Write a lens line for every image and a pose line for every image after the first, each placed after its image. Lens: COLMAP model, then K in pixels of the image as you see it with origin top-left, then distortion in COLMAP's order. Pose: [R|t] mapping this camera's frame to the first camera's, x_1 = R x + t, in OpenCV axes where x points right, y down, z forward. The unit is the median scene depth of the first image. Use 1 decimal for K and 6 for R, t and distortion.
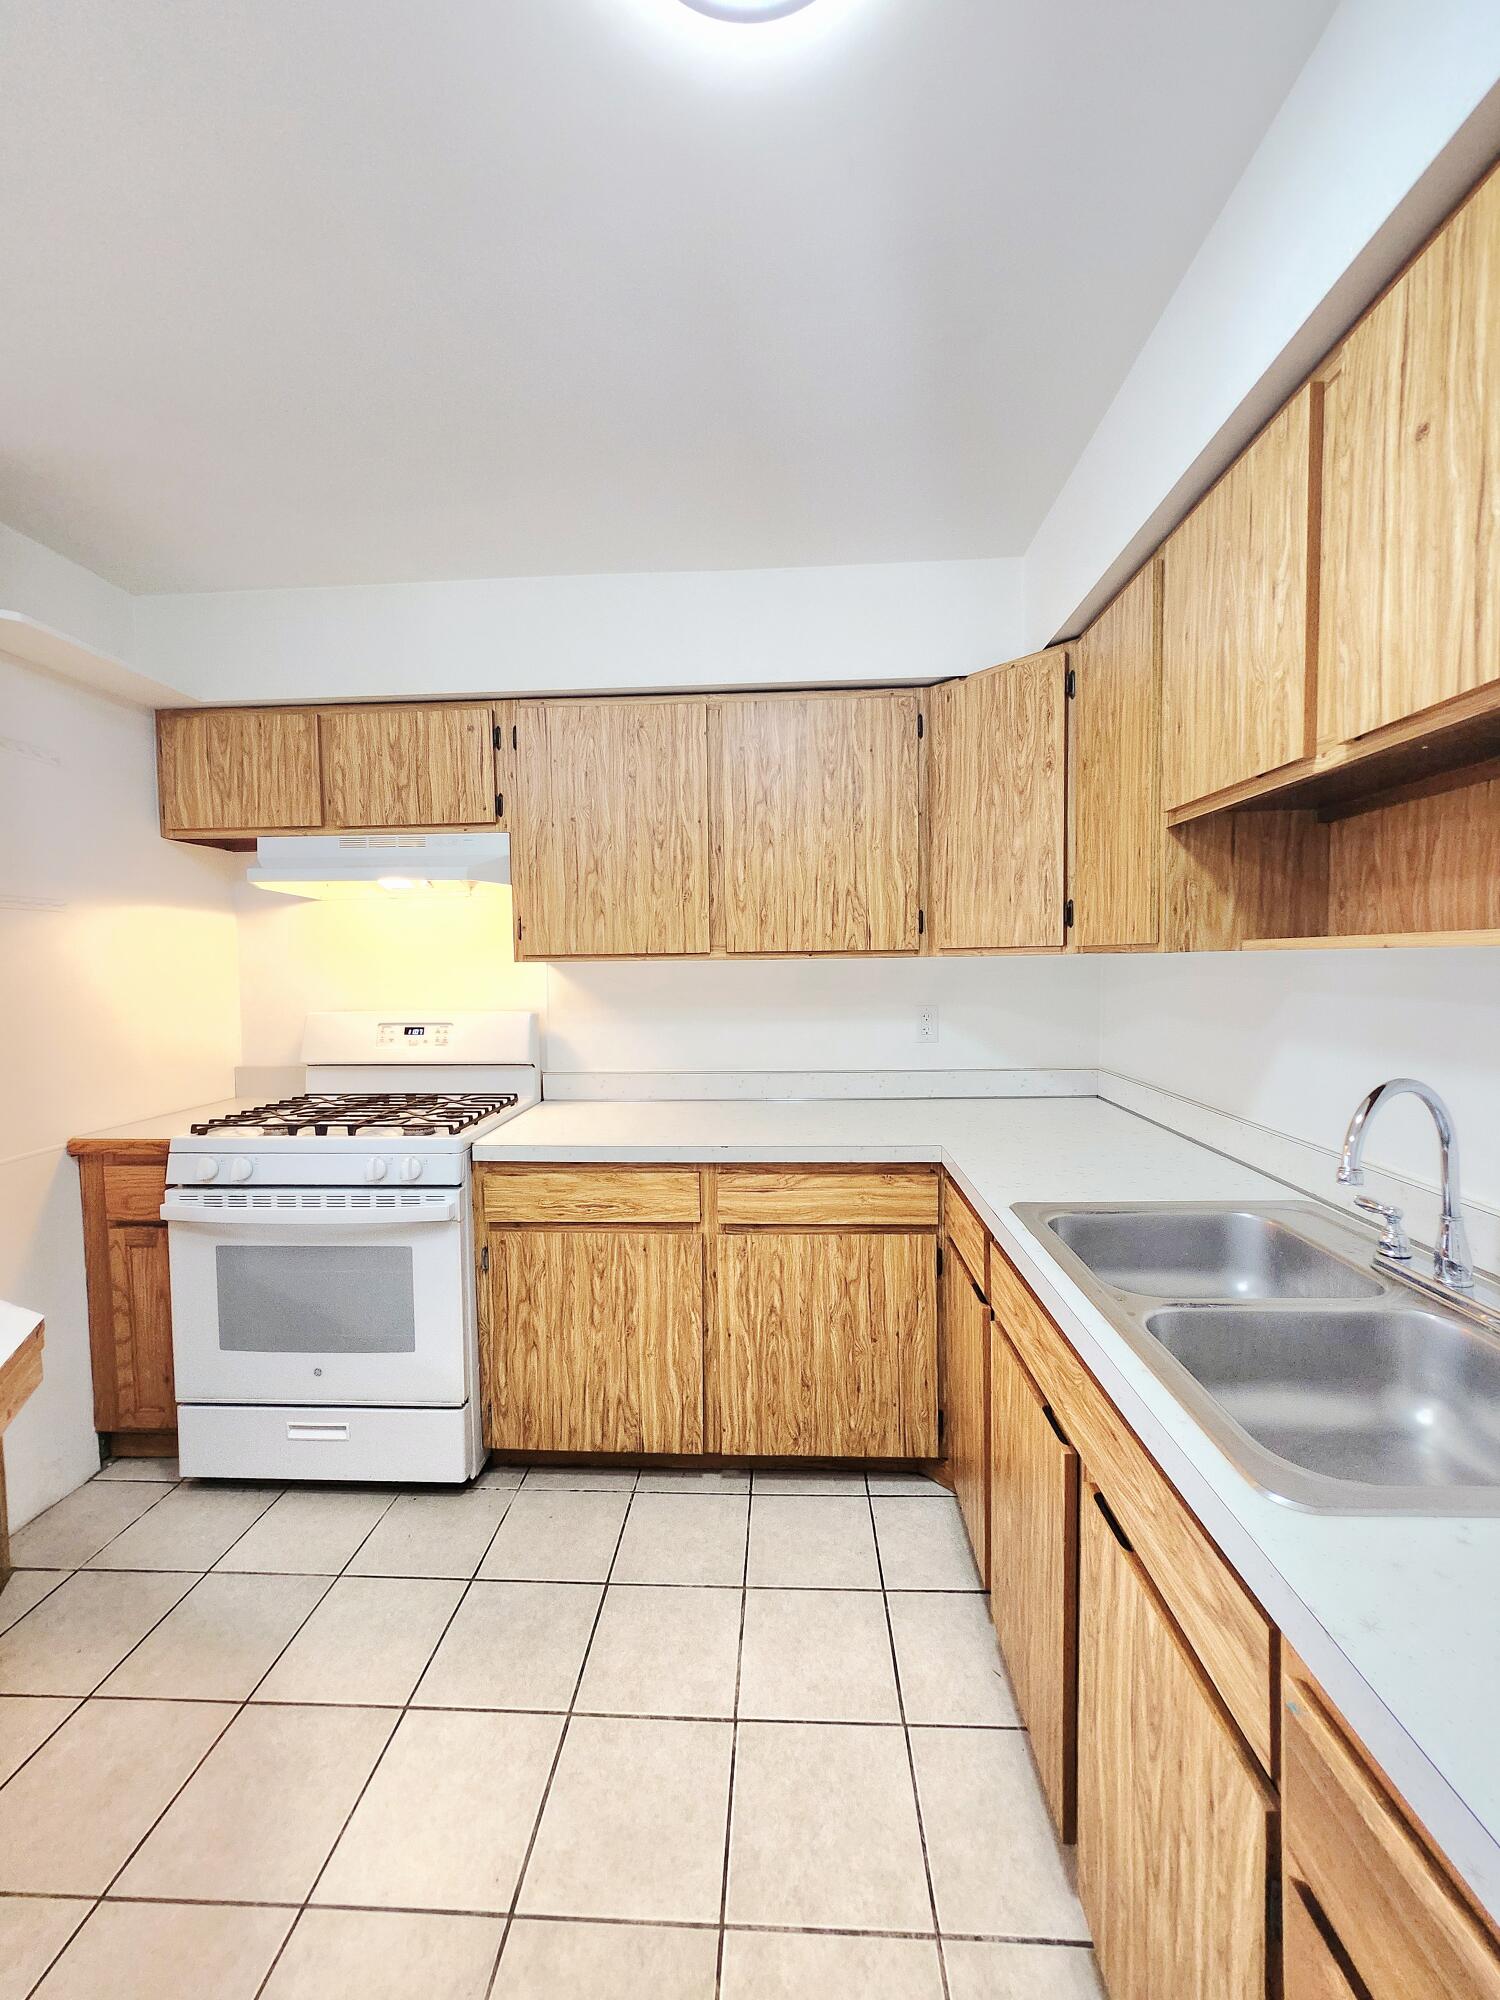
lens RADIAL K [[796.9, 0, 750.0], [0, 796.9, 1000.0], [0, 0, 1]] dist [-0.001680, 0.000266]
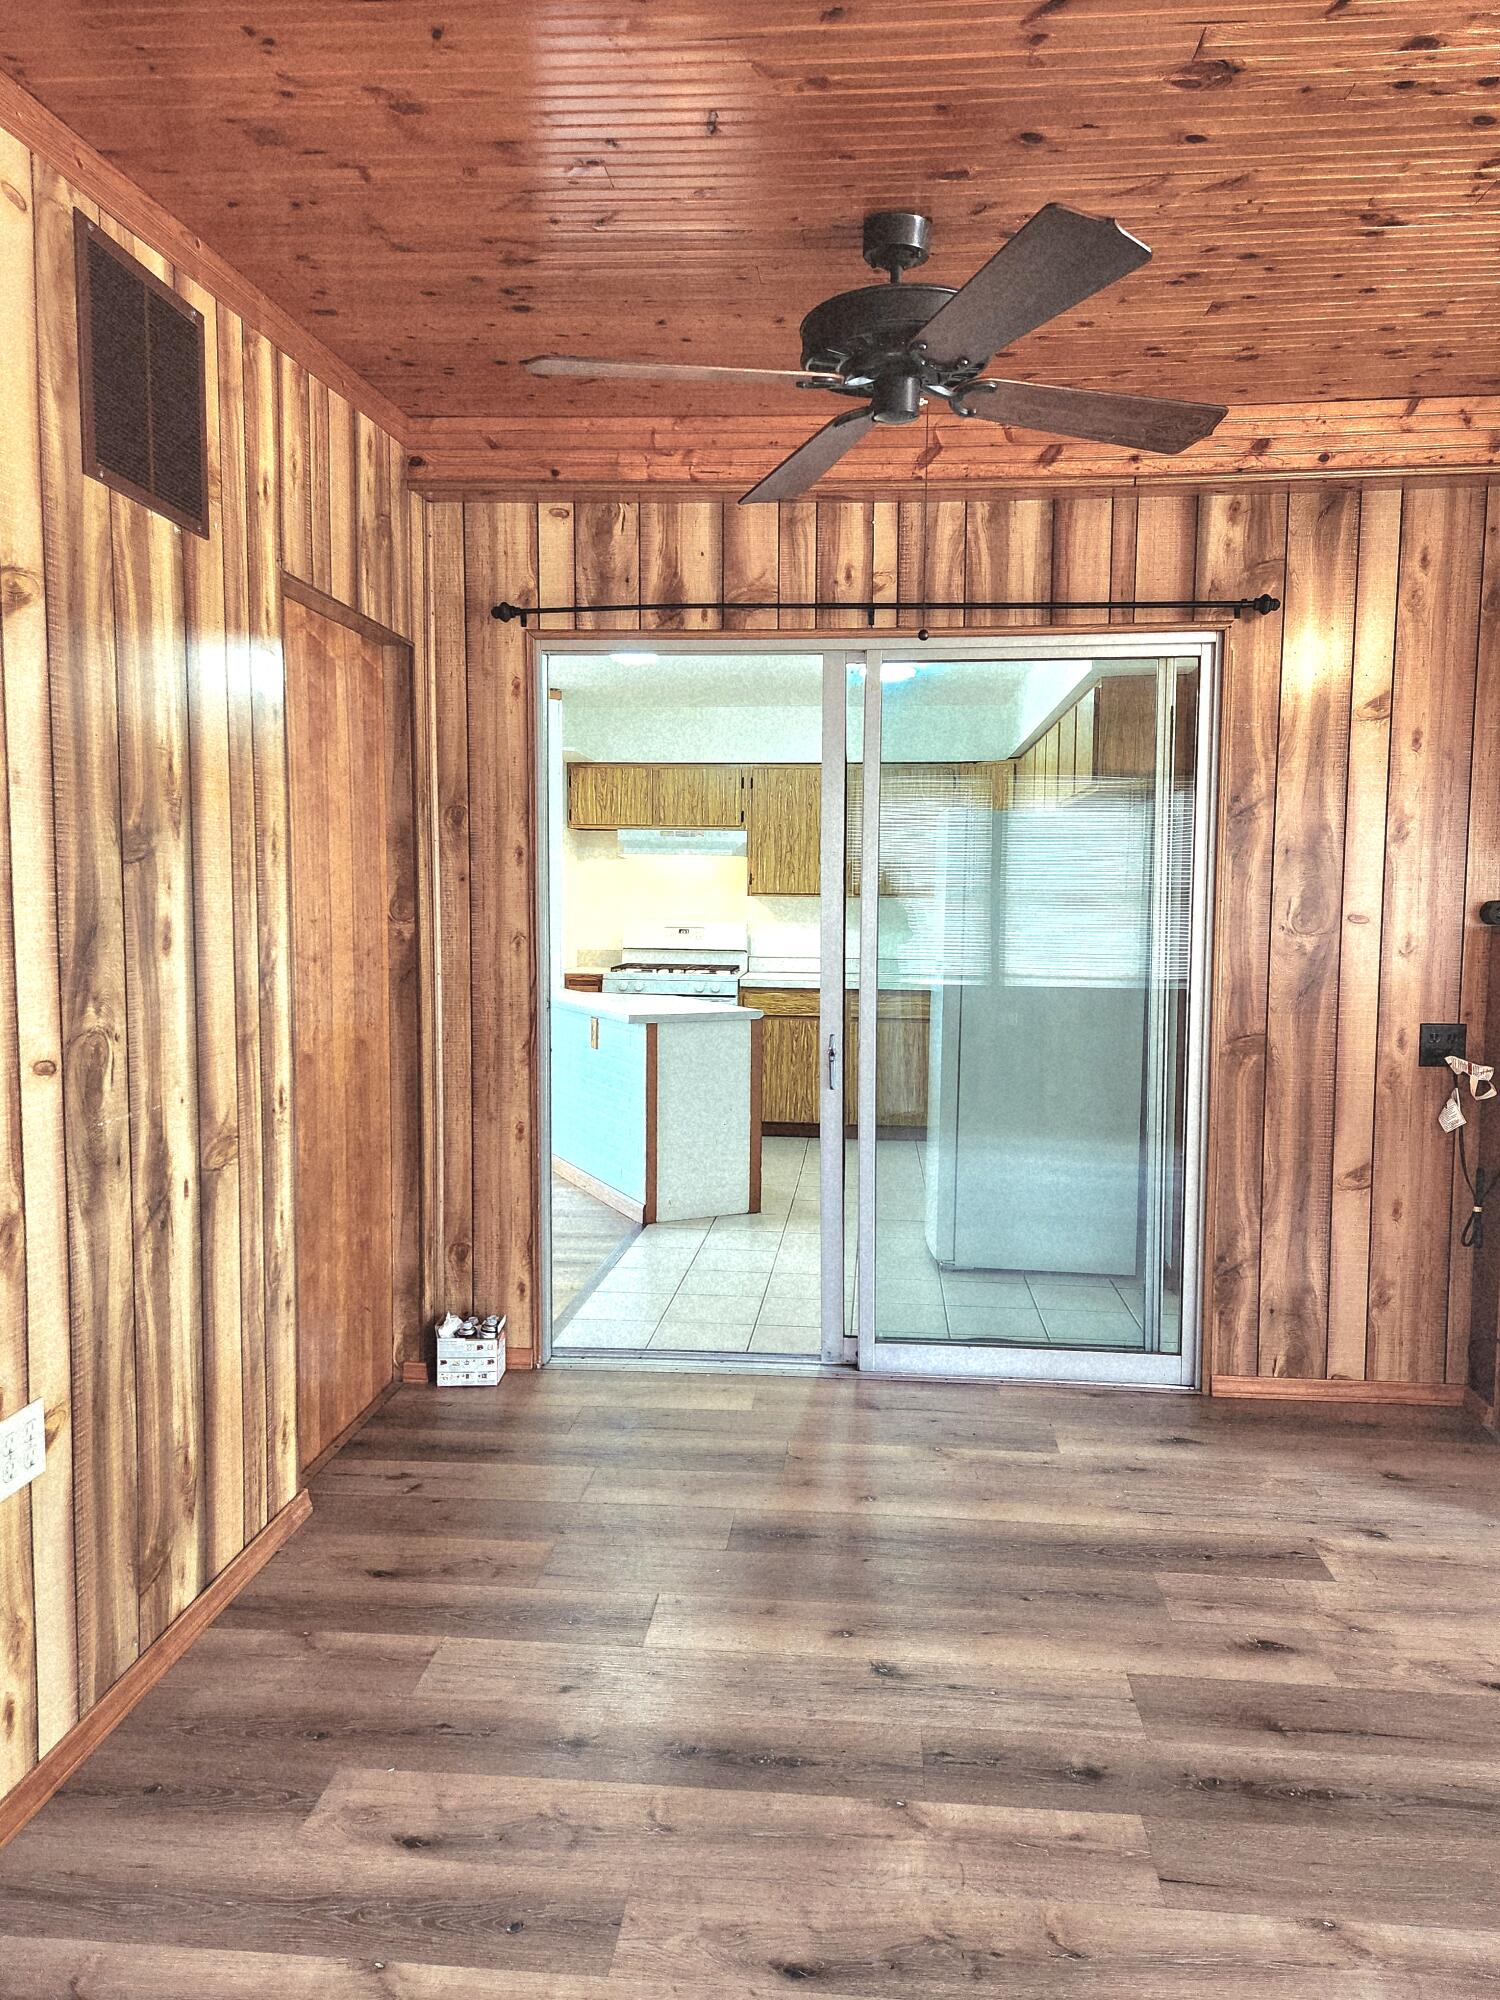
lens RADIAL K [[1420.5, 0, 750.0], [0, 1420.5, 1000.0], [0, 0, 1]] dist [0.006946, 0.001338]
pose [[0.998840, 0.028944, -0.038472, -0.147492], [-0.027896, 0.999232, 0.027518, 0.114886], [0.039239, -0.026413, 0.998881, -2.568441]]
